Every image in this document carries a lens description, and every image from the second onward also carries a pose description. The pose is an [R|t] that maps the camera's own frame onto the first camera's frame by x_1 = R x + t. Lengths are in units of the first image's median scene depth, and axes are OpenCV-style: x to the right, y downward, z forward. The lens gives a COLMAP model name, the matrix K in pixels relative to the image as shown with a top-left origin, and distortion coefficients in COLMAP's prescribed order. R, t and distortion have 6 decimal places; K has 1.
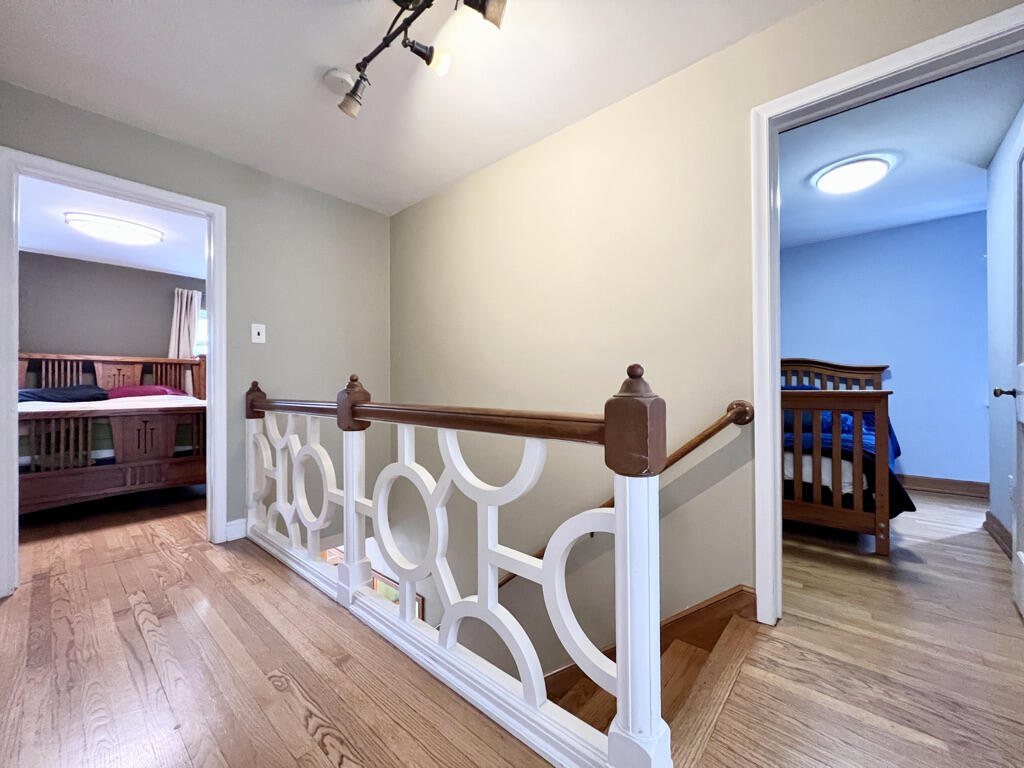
lens RADIAL K [[407.8, 0, 512.0], [0, 407.8, 384.0], [0, 0, 1]] dist [0.000413, -0.000224]
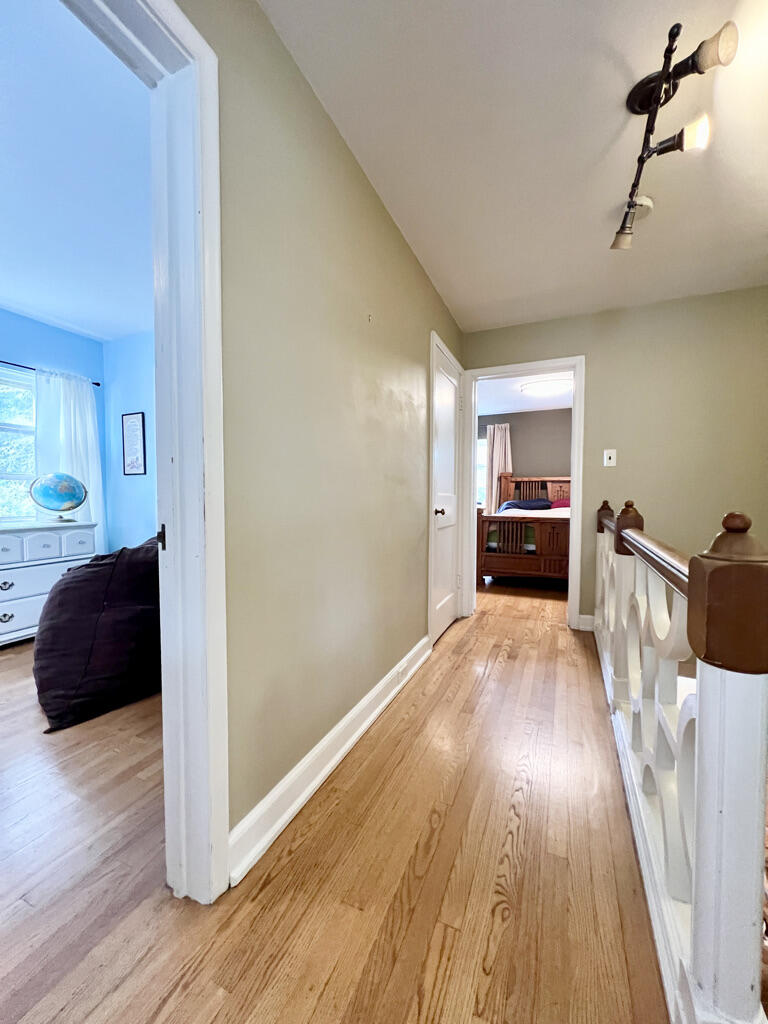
lens RADIAL K [[407.8, 0, 379.6], [0, 407.8, 511.7], [0, 0, 1]] dist [0.000413, -0.000224]
pose [[0.289369, 0.043299, -0.956238, 0.239310], [0.002745, 0.998935, 0.046063, -0.025302], [0.957214, -0.015954, 0.288942, 0.056292]]
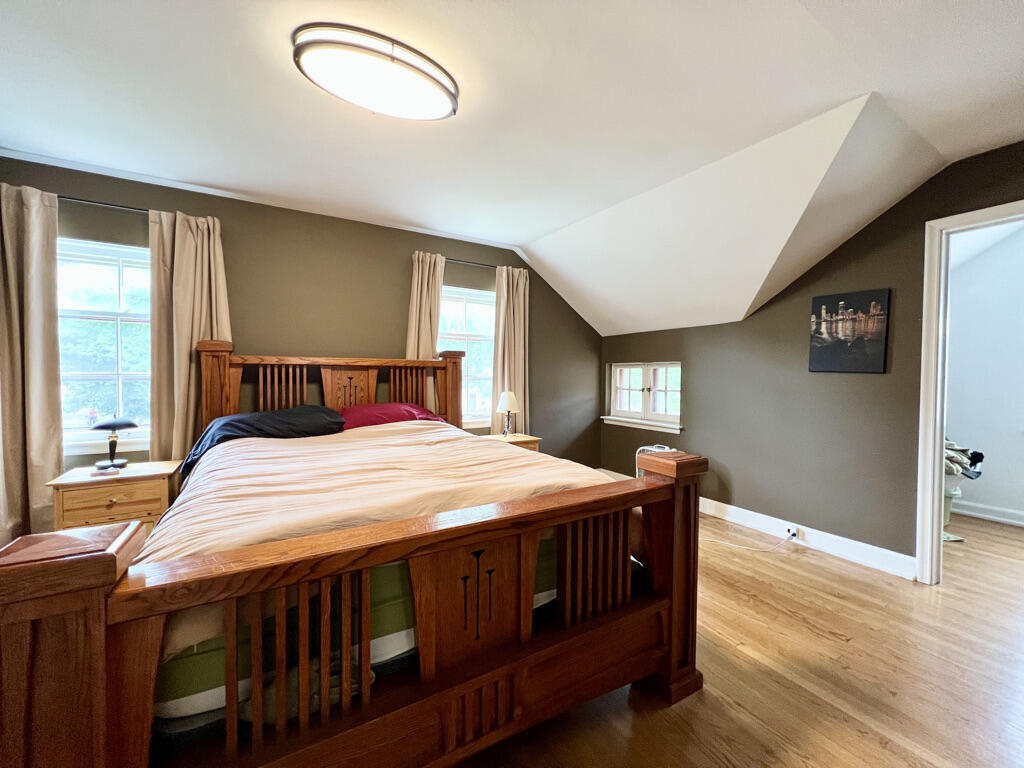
lens RADIAL K [[408.6, 0, 511.6], [0, 408.6, 387.2], [0, 0, 1]] dist [0.000350, -0.000045]
pose [[0.952455, 0.016845, -0.304212, -0.802486], [-0.006888, 0.999406, 0.033772, -0.068826], [0.304601, -0.030070, 0.952005, 0.705498]]
